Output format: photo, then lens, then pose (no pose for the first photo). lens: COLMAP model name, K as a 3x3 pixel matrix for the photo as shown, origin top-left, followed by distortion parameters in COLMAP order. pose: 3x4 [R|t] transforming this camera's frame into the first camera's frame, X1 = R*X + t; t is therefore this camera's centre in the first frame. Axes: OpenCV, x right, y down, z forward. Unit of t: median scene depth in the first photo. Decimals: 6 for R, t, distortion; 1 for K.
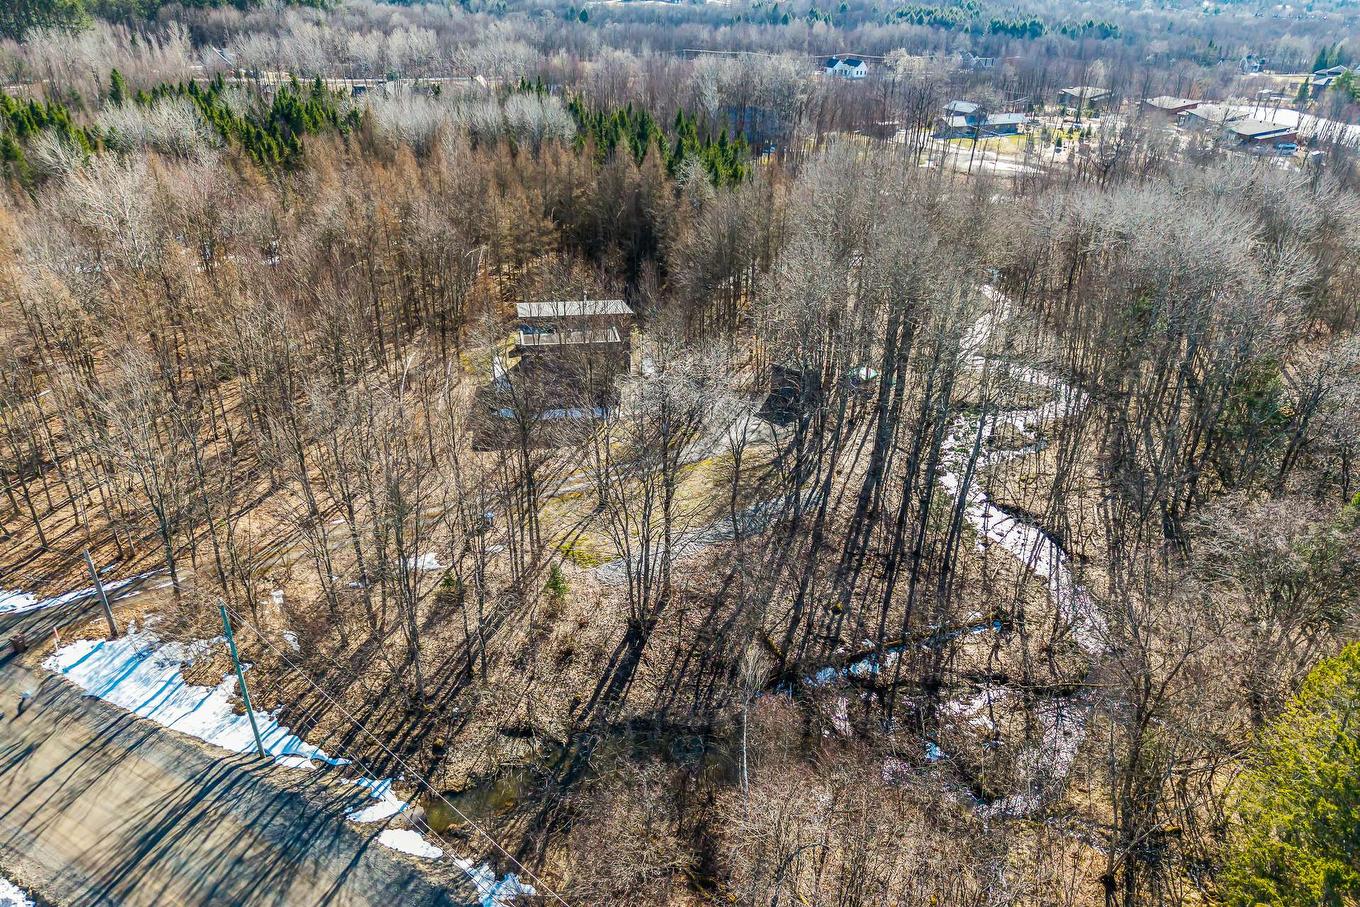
lens RADIAL K [[907.8, 0, 680.0], [0, 907.8, 453.5], [0, 0, 1]] dist [0.038434, -0.039862]
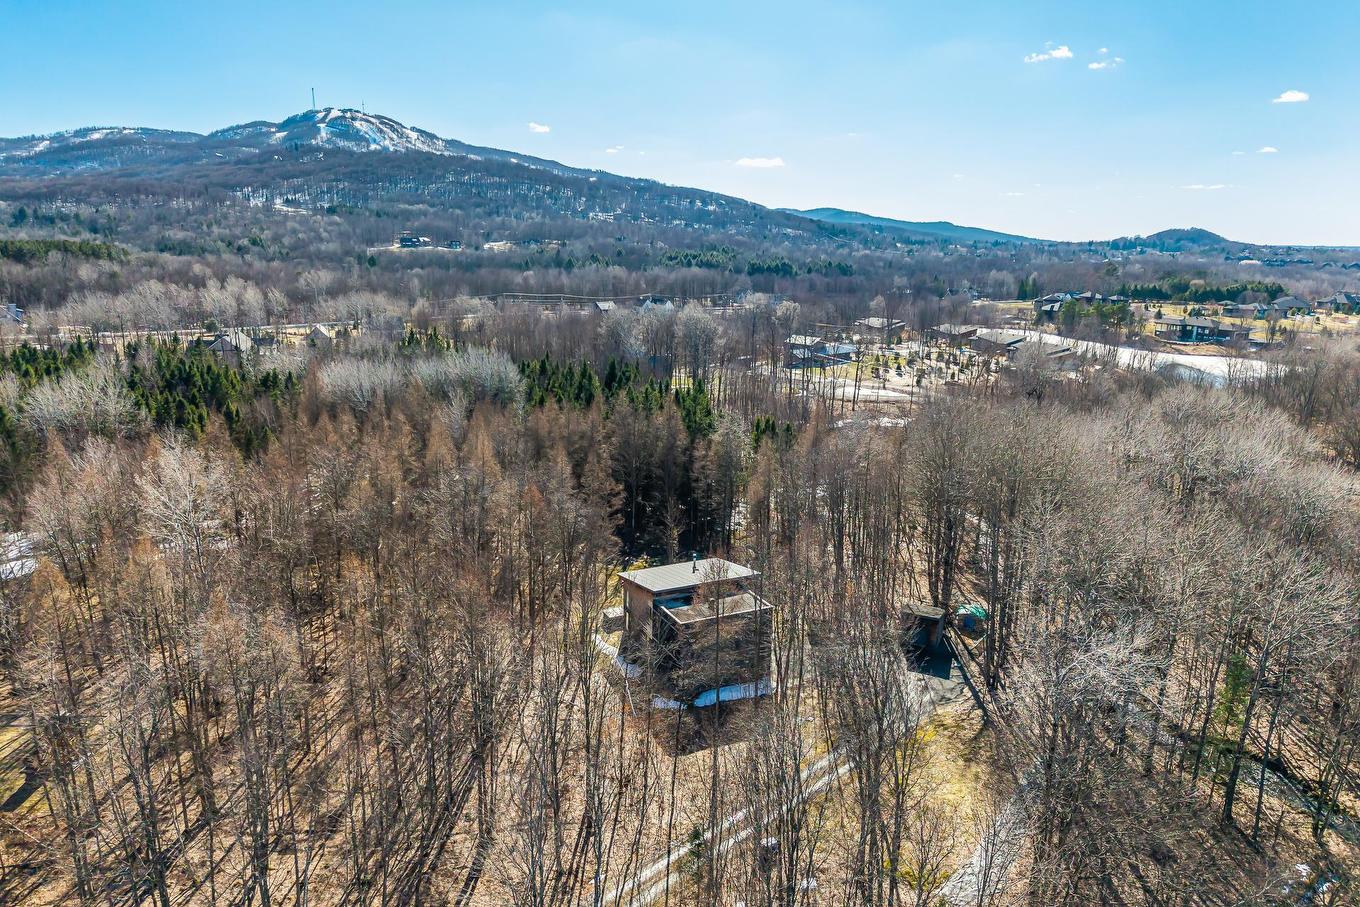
lens RADIAL K [[911.7, 0, 680.0], [0, 911.7, 453.5], [0, 0, 1]] dist [0.000286, -0.001510]
pose [[0.966015, -0.067087, 0.249627, -0.553823], [0.123282, 0.968395, -0.216826, -0.127081], [-0.227191, 0.240231, 0.943755, 0.145154]]
